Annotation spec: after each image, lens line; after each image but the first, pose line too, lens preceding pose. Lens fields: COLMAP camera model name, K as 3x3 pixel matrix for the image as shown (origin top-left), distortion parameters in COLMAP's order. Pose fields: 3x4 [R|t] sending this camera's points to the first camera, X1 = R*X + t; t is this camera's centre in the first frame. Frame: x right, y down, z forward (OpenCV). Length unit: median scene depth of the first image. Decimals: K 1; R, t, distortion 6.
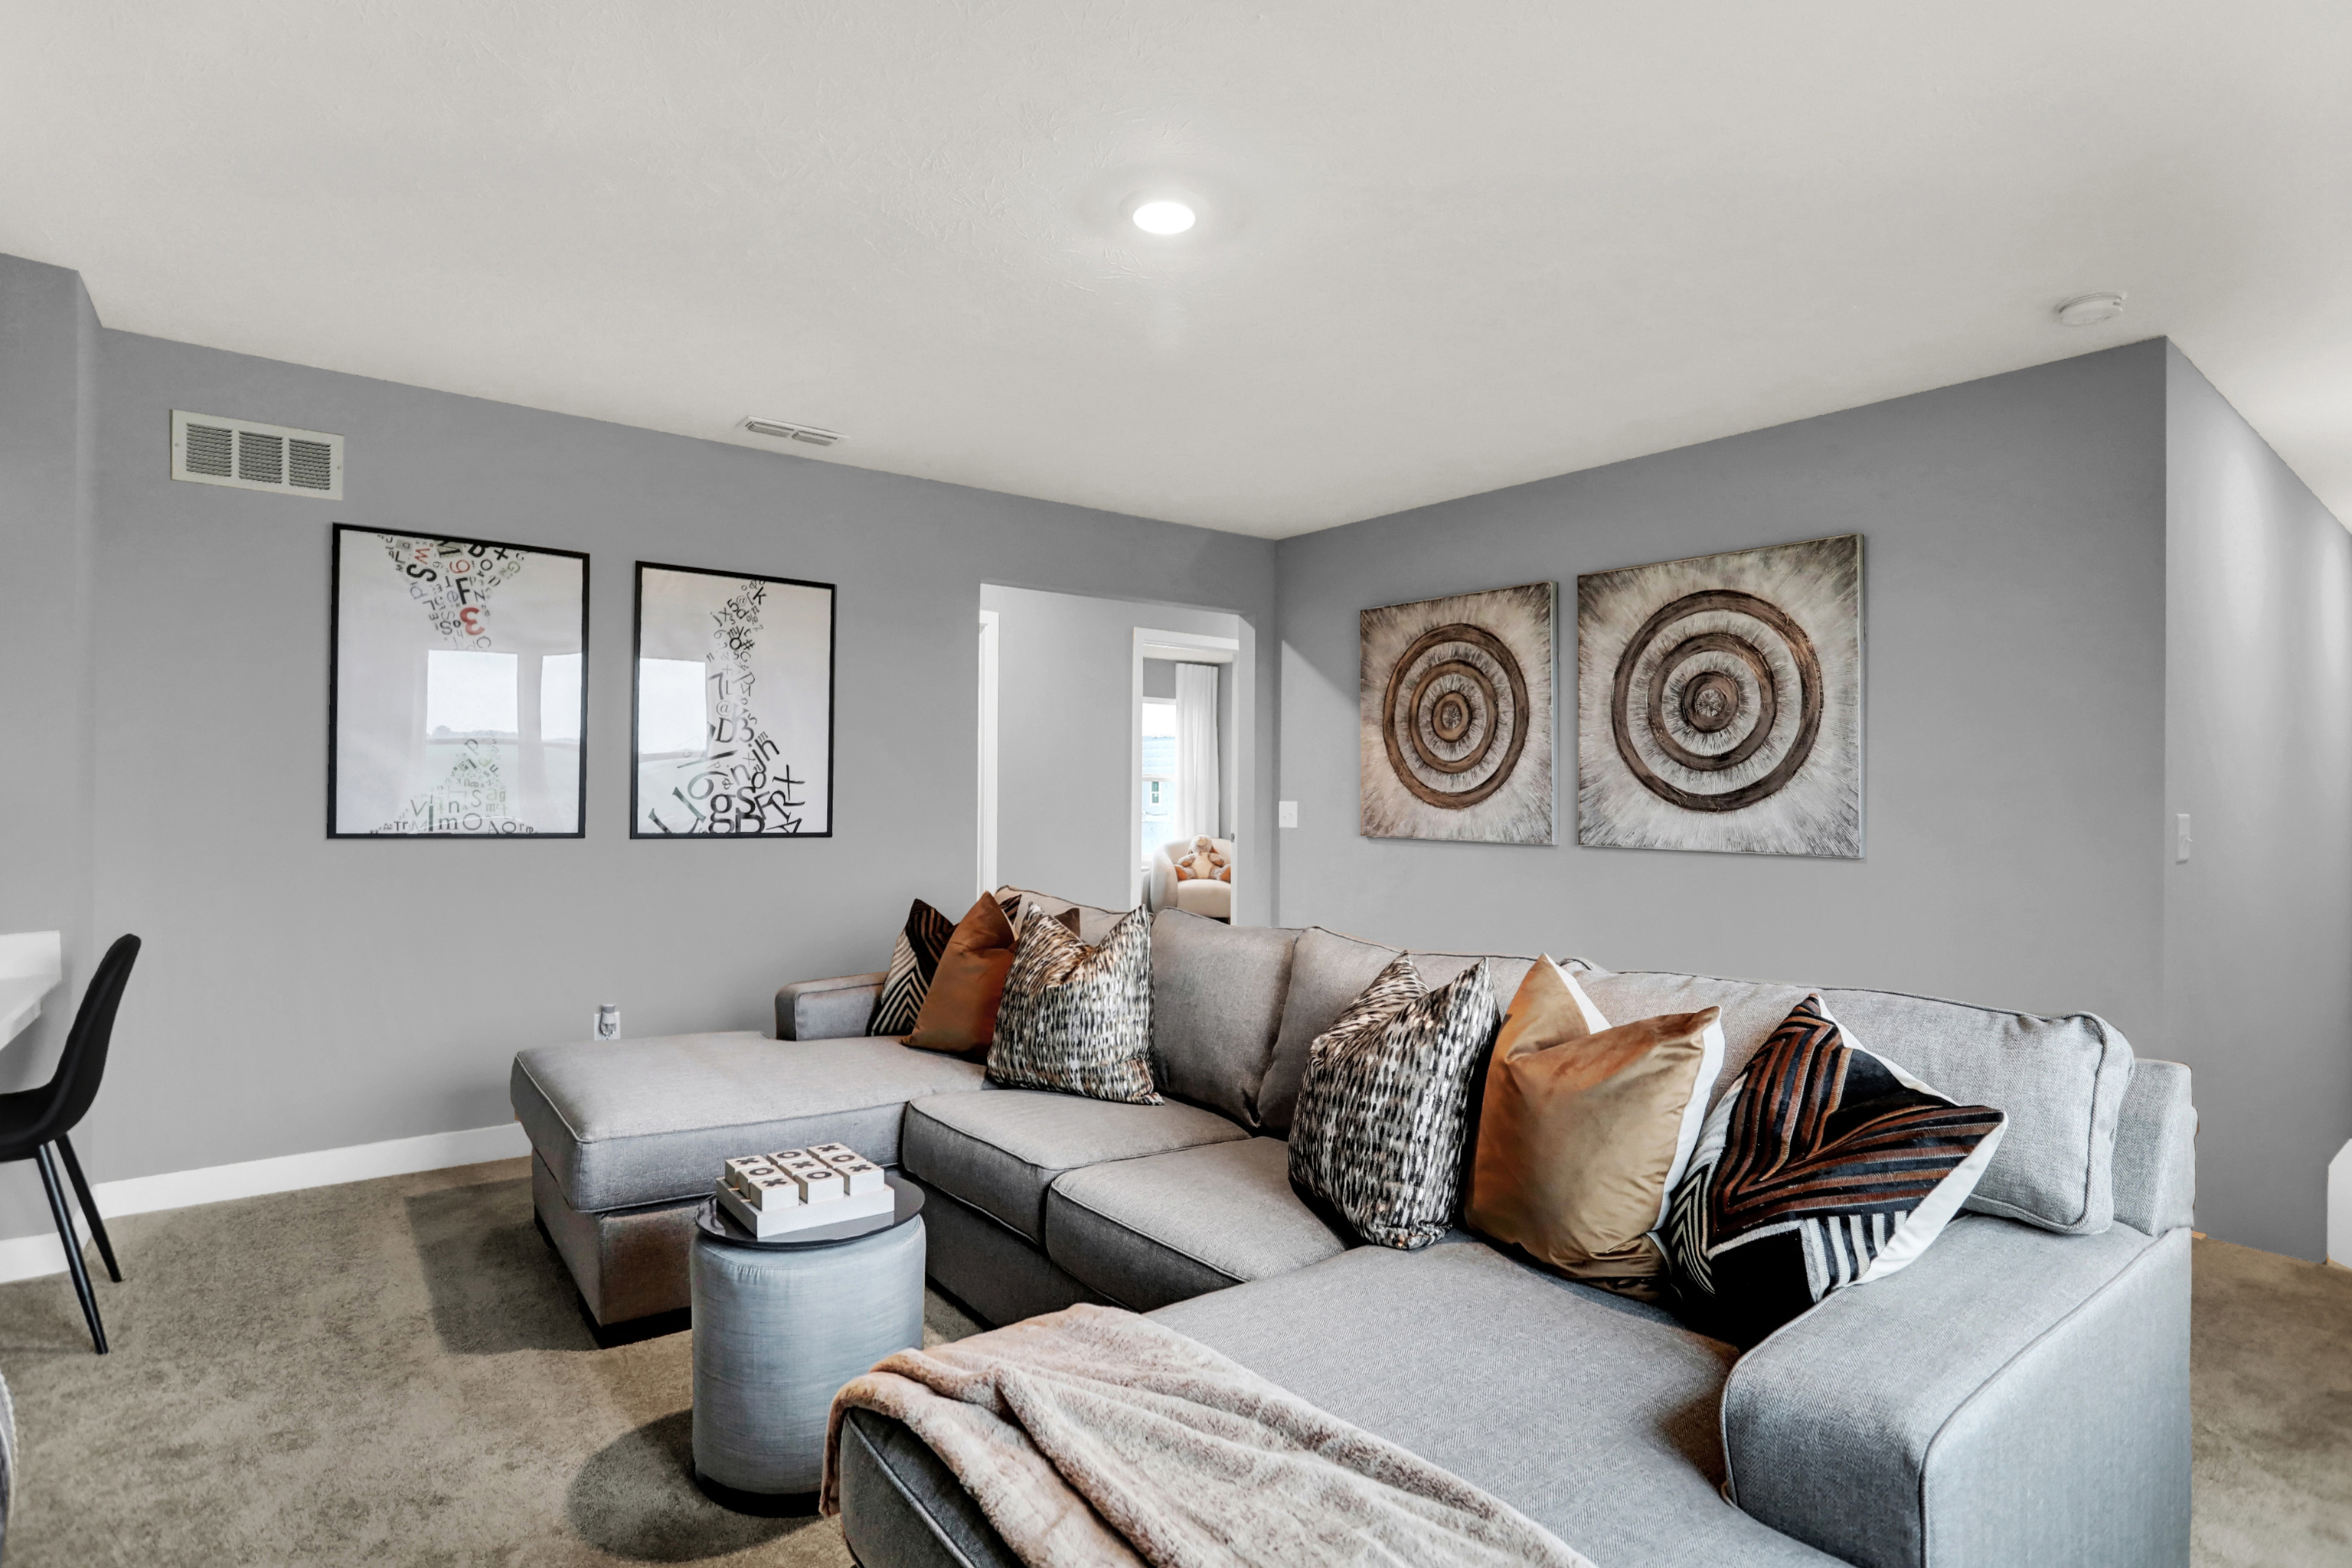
lens RADIAL K [[1170.4, 0, 1171.7], [0, 1170.4, 786.4], [0, 0, 1]] dist [-0.041636, 0.001980]
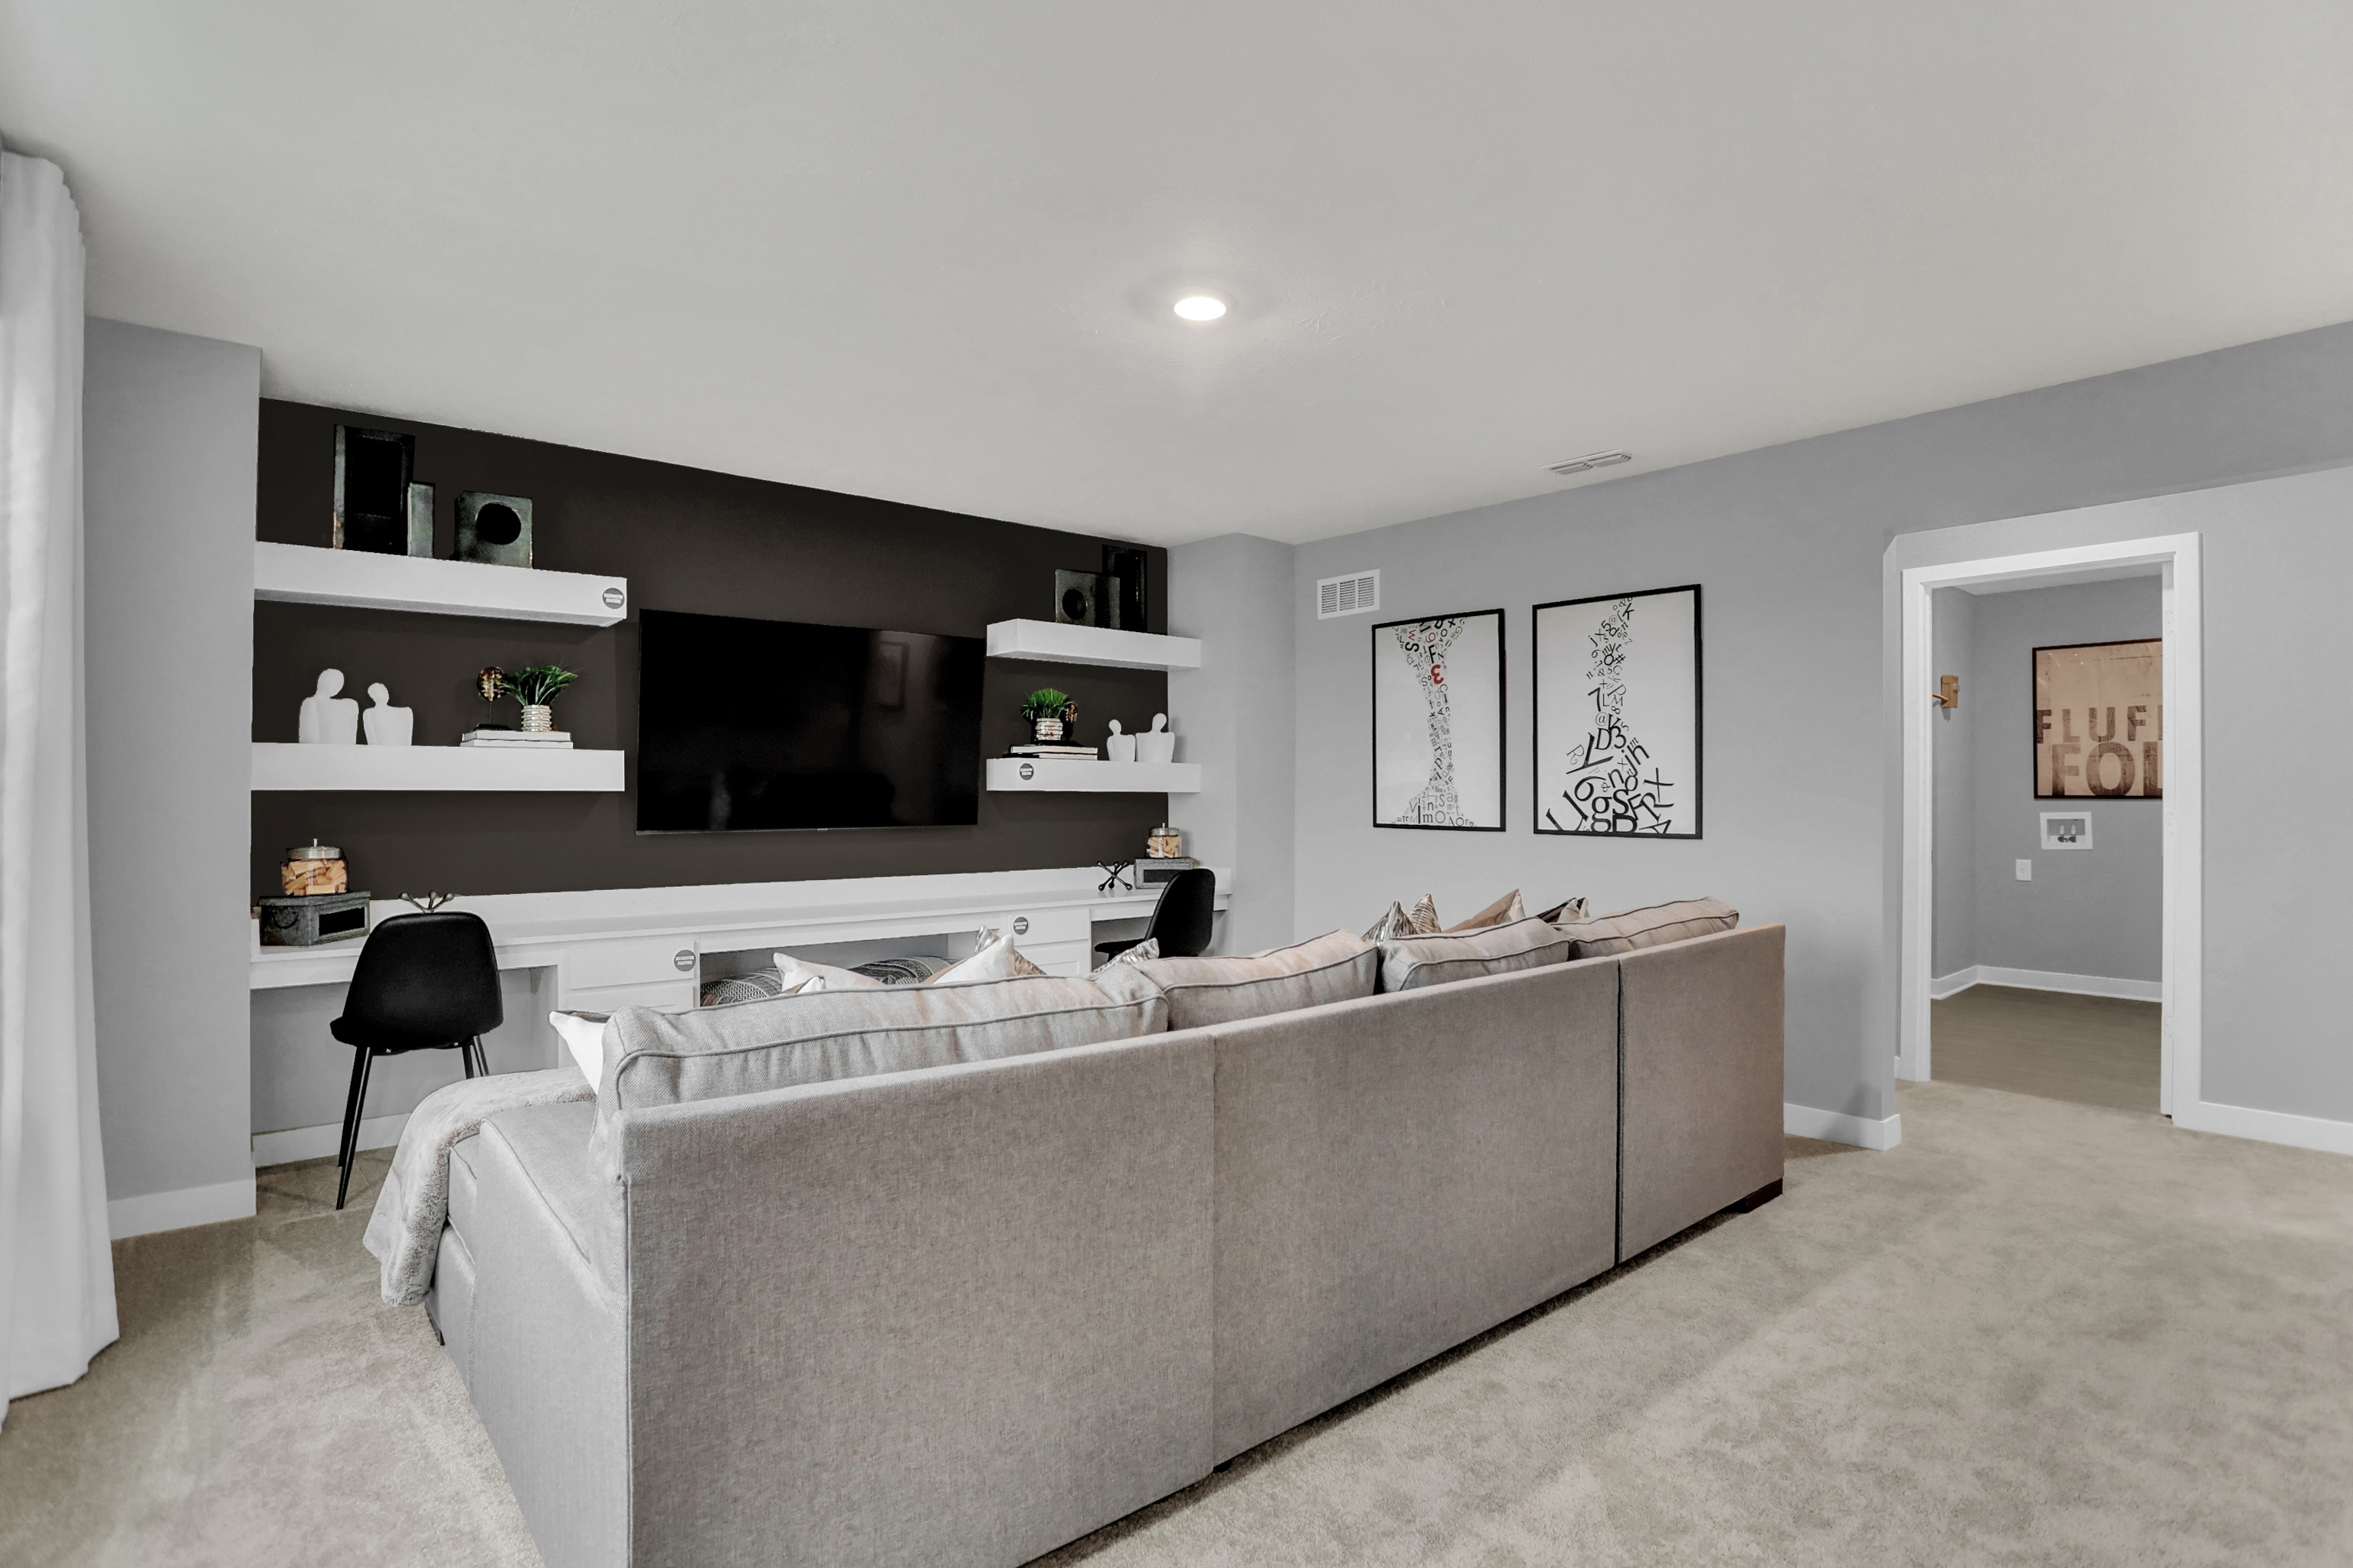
lens RADIAL K [[1170.9, 0, 1175.2], [0, 1170.9, 790.1], [0, 0, 1]] dist [-0.041636, 0.001980]
pose [[0.071544, -0.018090, -0.997273, 0.553556], [0.001930, 0.999836, -0.017998, 0.015735], [0.997436, -0.000637, 0.071567, 0.407814]]
